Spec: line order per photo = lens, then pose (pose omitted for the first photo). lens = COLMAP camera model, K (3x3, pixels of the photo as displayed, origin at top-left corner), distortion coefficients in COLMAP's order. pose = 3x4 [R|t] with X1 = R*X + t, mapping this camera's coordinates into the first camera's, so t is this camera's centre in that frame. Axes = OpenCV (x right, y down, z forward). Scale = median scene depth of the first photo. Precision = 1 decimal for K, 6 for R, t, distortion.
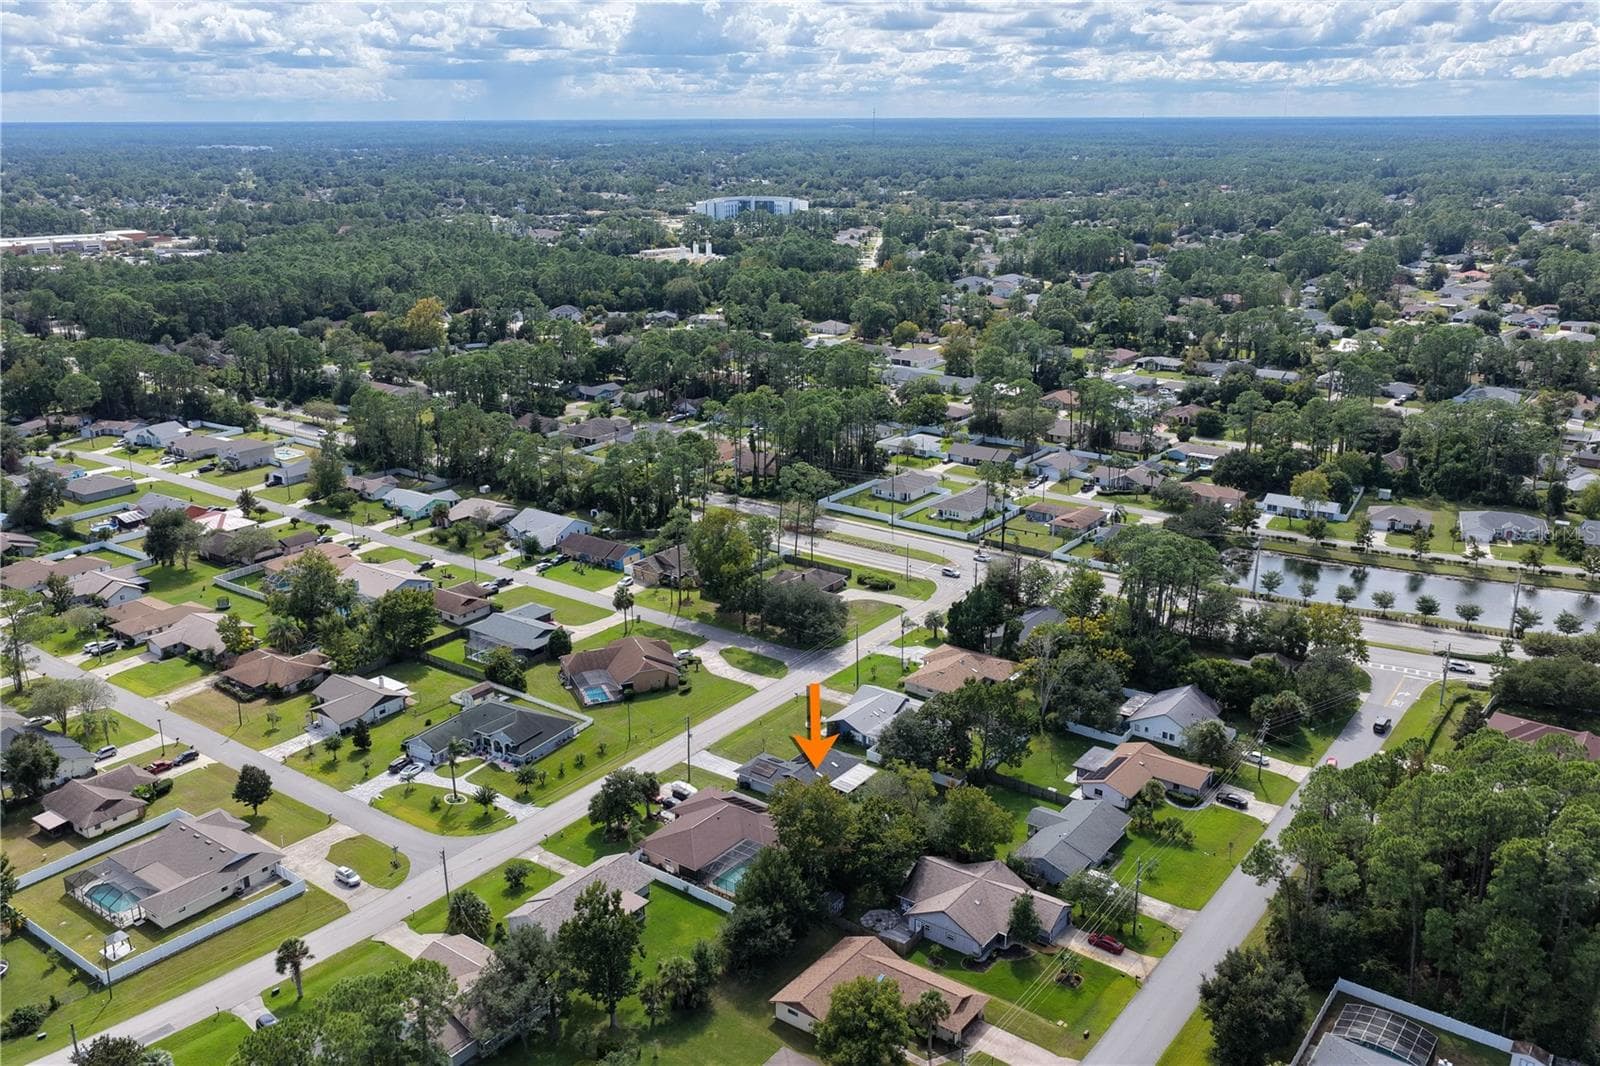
lens RADIAL K [[1327.3, 0, 800.0], [0, 1327.3, 533.0], [0, 0, 1]] dist [0.000173, 0.011907]
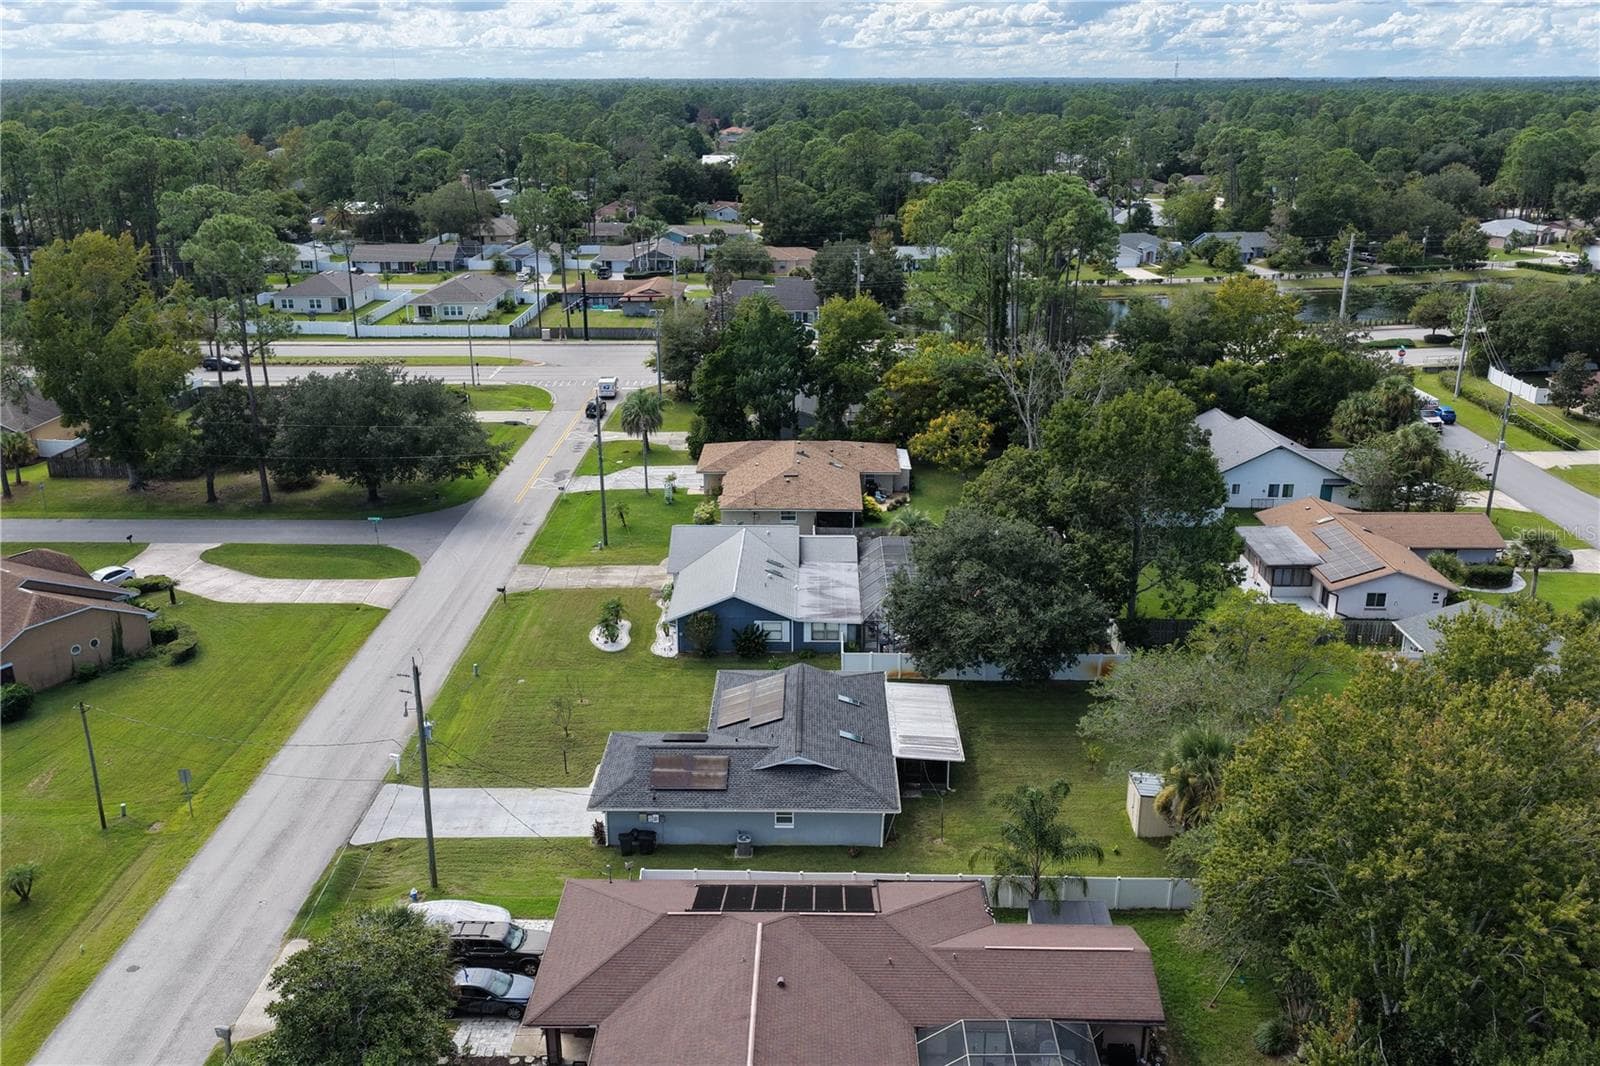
lens RADIAL K [[1327.3, 0, 800.0], [0, 1327.3, 533.0], [0, 0, 1]] dist [0.000173, 0.011907]
pose [[0.810993, -0.187160, 0.554312, -0.140015], [0.174174, 0.981727, 0.076646, 0.087916], [-0.558528, 0.034387, 0.828772, 0.612552]]
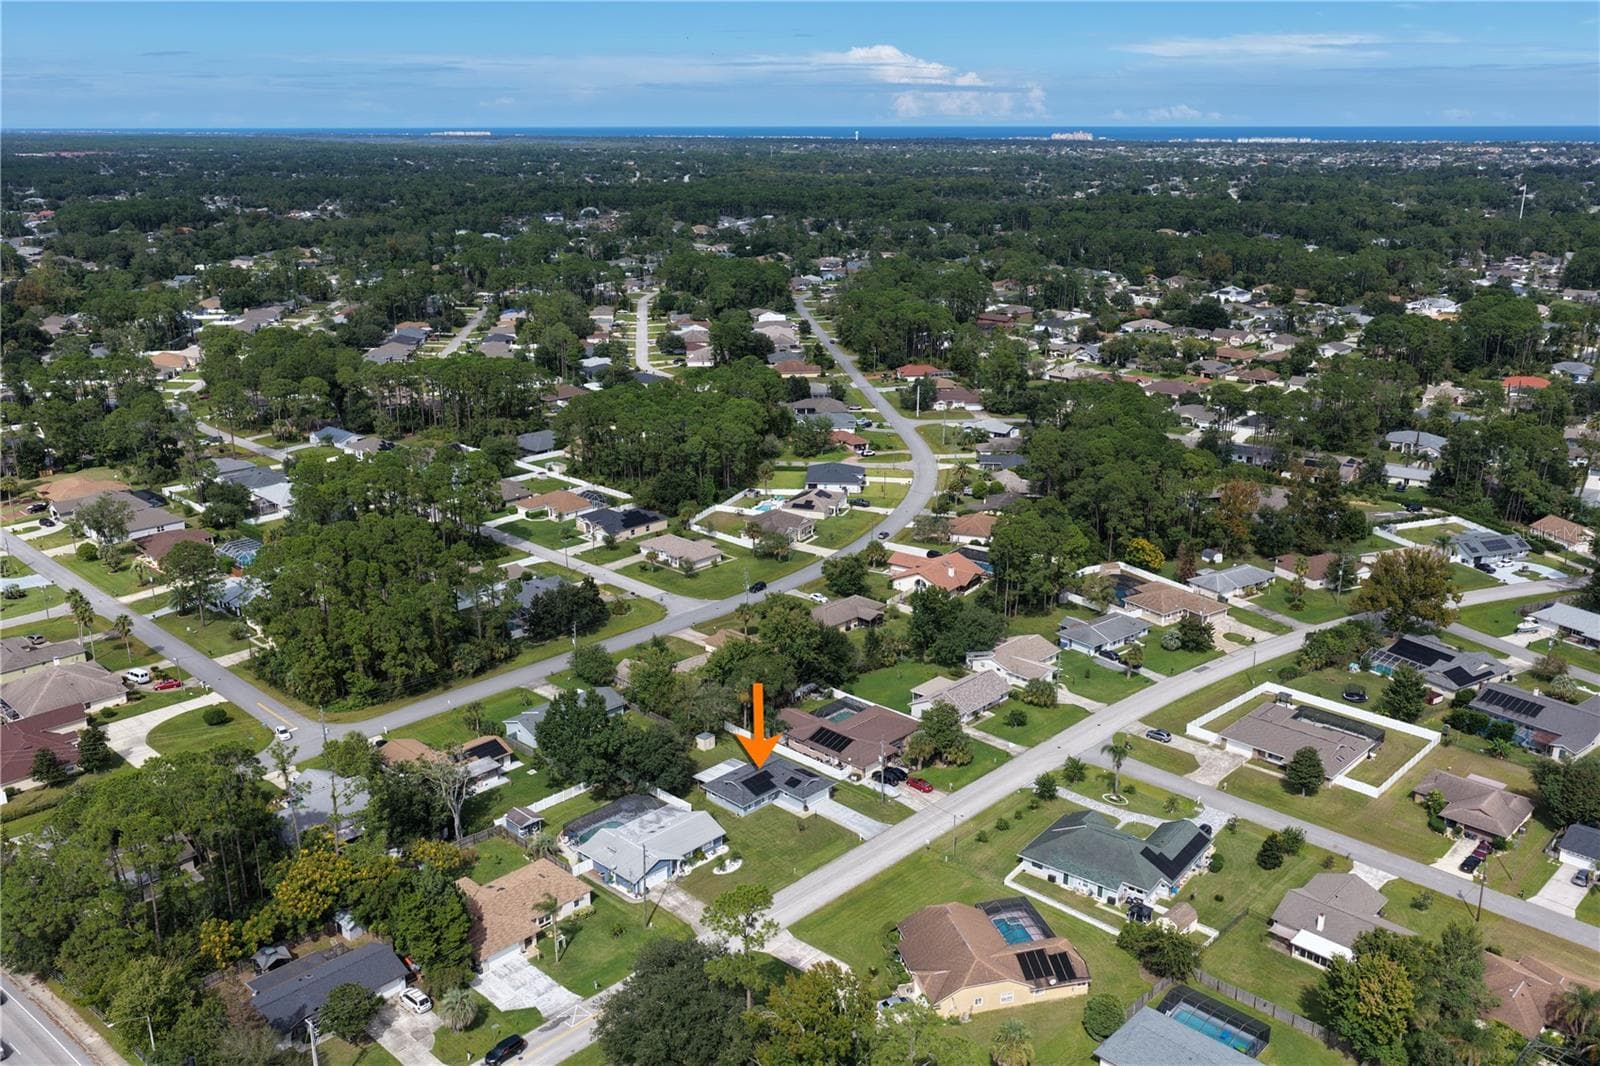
lens RADIAL K [[1327.3, 0, 800.0], [0, 1327.3, 533.0], [0, 0, 1]] dist [0.000173, 0.011907]
pose [[-0.990879, -0.035006, 0.130132, -0.122228], [0.045377, 0.822606, 0.566798, -0.449806], [-0.126888, 0.567533, -0.813514, 1.439026]]
